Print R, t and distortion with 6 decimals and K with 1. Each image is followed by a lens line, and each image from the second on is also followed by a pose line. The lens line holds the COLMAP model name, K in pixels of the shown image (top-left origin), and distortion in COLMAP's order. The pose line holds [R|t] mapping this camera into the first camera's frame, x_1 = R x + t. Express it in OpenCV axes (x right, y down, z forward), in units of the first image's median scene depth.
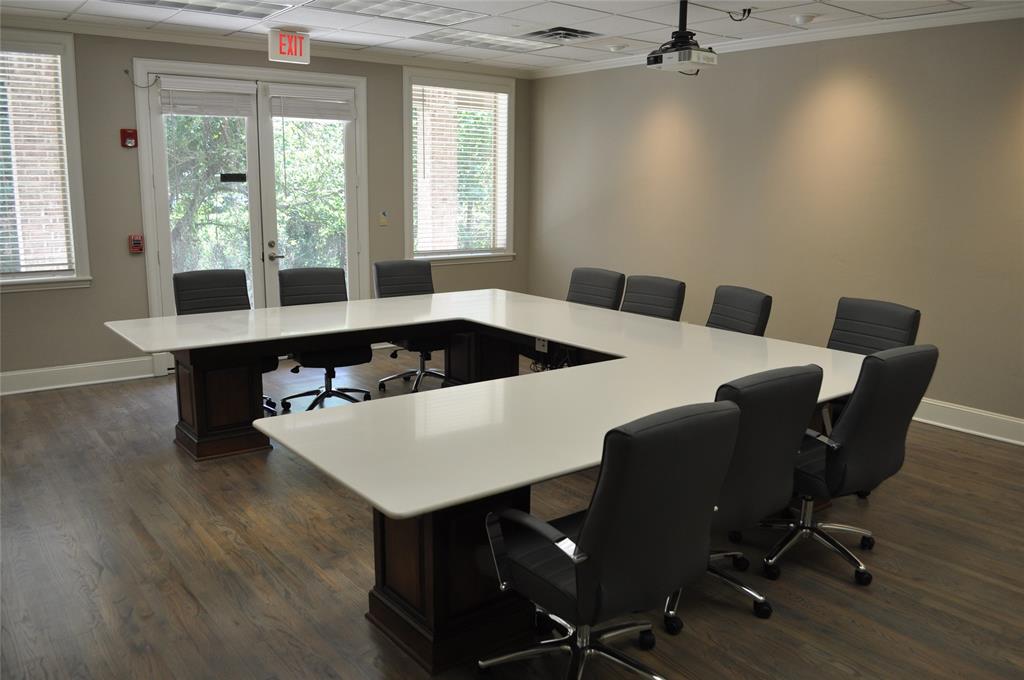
lens RADIAL K [[809.2, 0, 523.0], [0, 809.2, 350.3], [0, 0, 1]] dist [-0.081923, 0.005931]
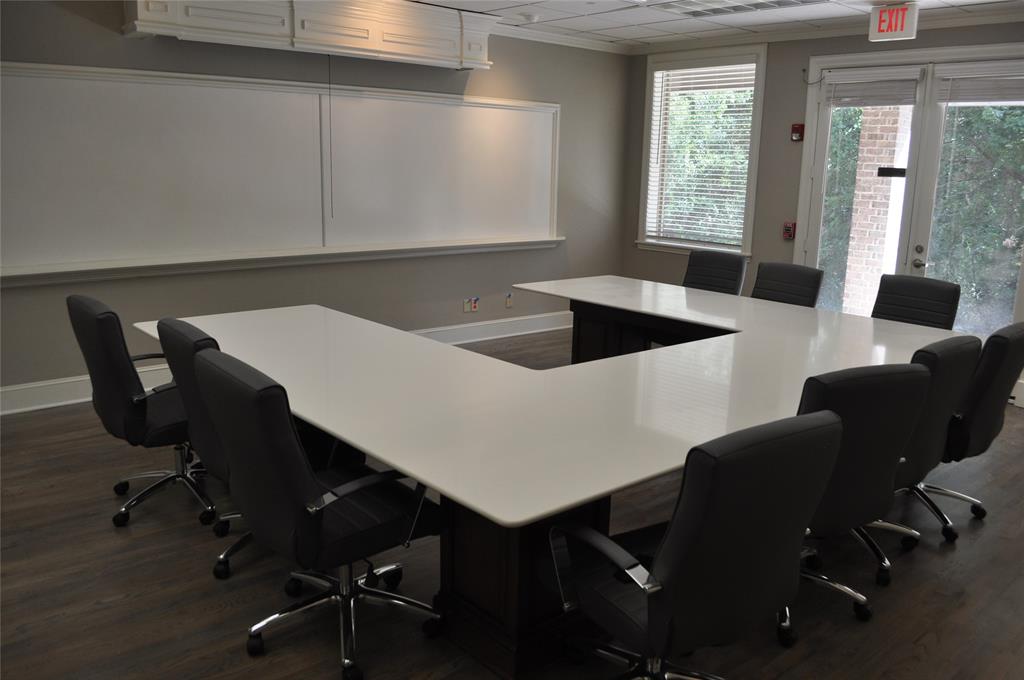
lens RADIAL K [[809.2, 0, 523.0], [0, 809.2, 350.3], [0, 0, 1]] dist [-0.081923, 0.005931]
pose [[0.044492, 0.218335, -0.974859, 0.615551], [-0.212742, 0.955513, 0.204293, -0.127676], [0.976095, 0.198304, 0.088962, 0.597591]]
